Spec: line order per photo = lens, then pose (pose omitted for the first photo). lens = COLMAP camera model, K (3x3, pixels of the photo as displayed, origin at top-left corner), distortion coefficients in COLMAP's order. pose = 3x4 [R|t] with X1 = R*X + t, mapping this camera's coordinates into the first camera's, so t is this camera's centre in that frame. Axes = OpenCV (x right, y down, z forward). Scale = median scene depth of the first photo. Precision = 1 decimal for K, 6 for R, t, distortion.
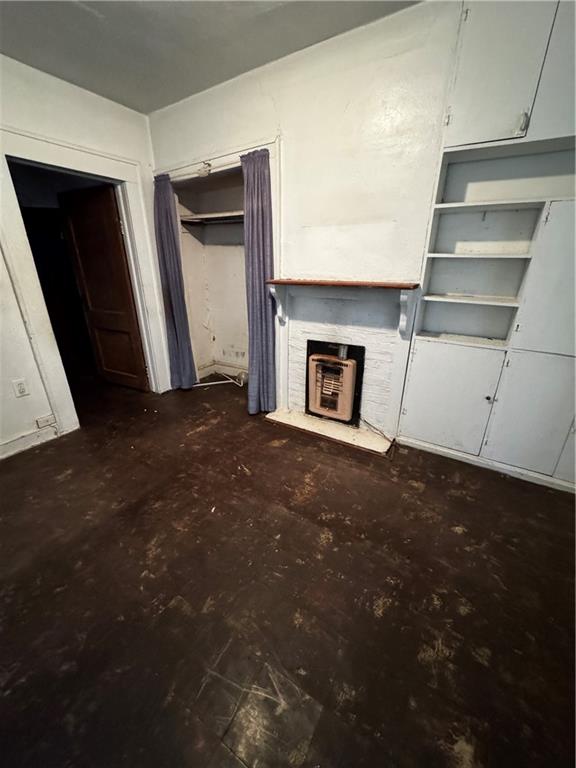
lens RADIAL K [[309.4, 0, 286.3], [0, 309.4, 387.3], [0, 0, 1]] dist [-0.002821, 0.000088]
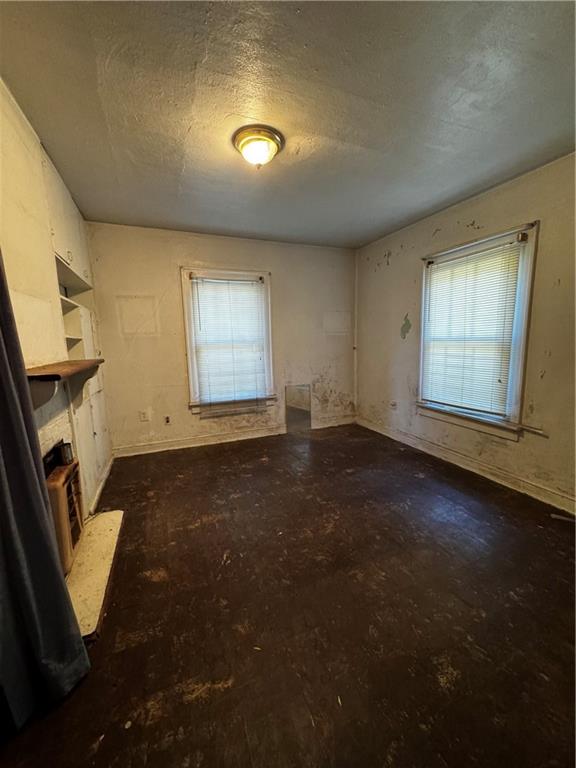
lens RADIAL K [[309.4, 0, 288.2], [0, 309.4, 387.1], [0, 0, 1]] dist [-0.002821, 0.000088]
pose [[-0.813936, -0.076511, 0.575895, -0.837455], [0.237132, 0.861197, 0.449563, -0.571625], [-0.530356, 0.502479, -0.682816, 1.401112]]
